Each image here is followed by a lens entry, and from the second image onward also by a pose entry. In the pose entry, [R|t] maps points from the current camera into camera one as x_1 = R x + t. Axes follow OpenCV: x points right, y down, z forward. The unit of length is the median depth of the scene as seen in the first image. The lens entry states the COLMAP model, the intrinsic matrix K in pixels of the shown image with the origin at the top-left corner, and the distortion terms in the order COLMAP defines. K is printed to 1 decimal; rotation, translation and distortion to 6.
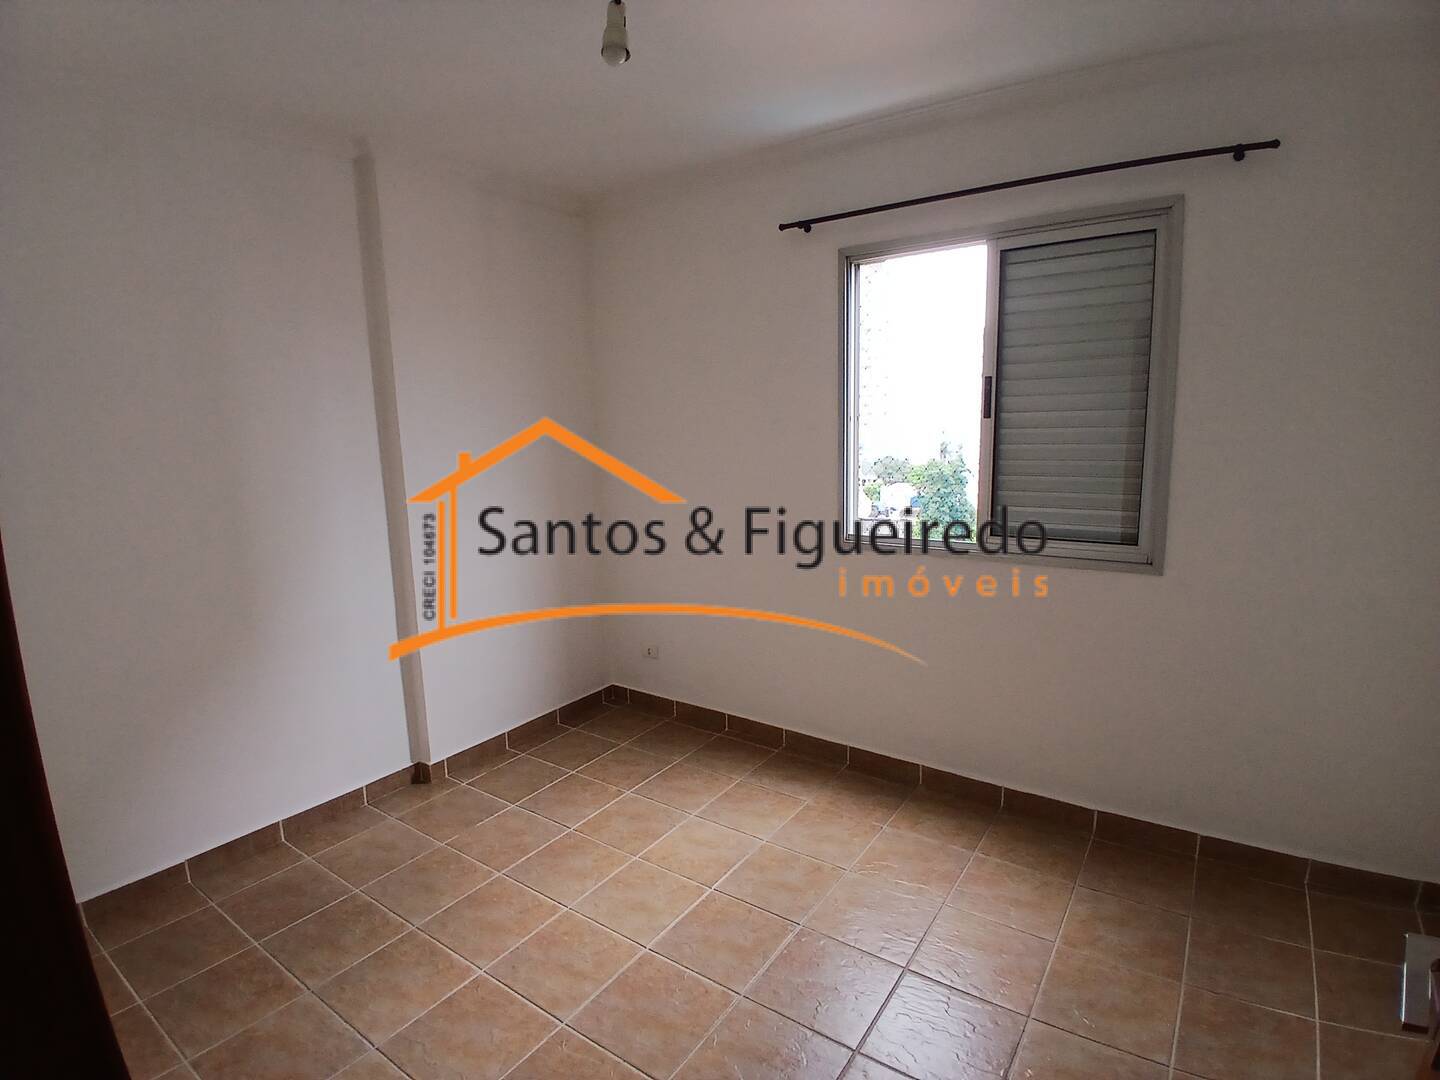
lens RADIAL K [[735.3, 0, 719.3], [0, 735.3, 538.4], [0, 0, 1]] dist [-0.000131, -0.000113]
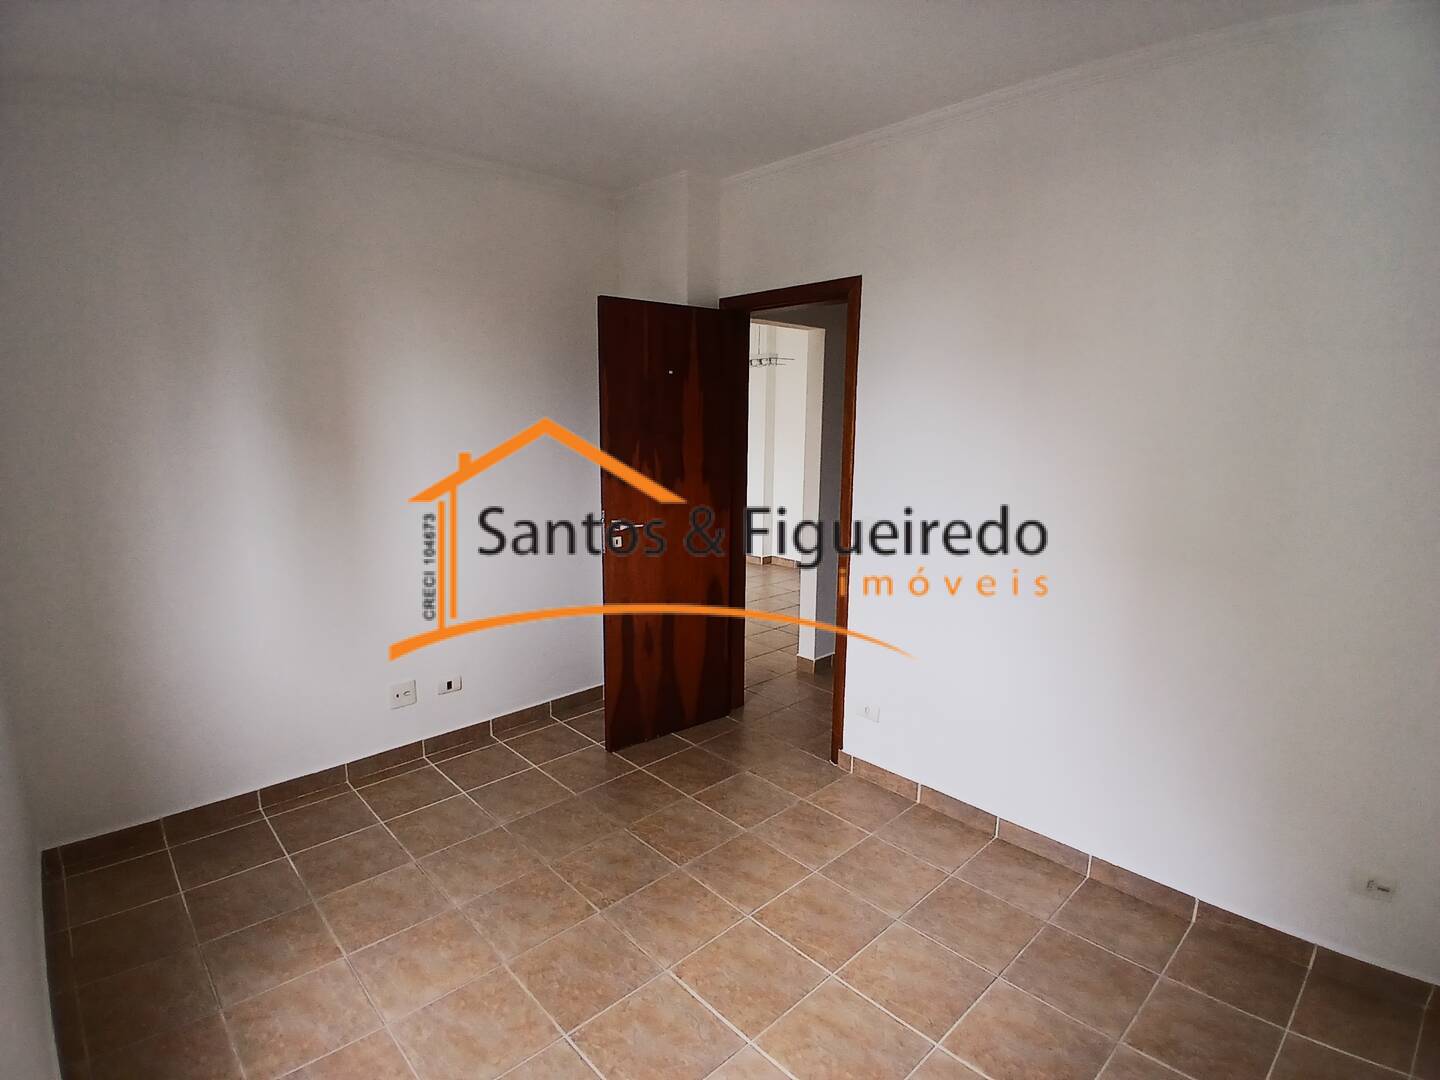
lens RADIAL K [[735.3, 0, 721.6], [0, 735.3, 539.5], [0, 0, 1]] dist [-0.000131, -0.000113]
pose [[-0.979095, -0.014229, 0.202906, -0.241645], [0.053043, 0.945173, 0.322235, -0.284148], [-0.196366, 0.326261, -0.924659, 1.673846]]
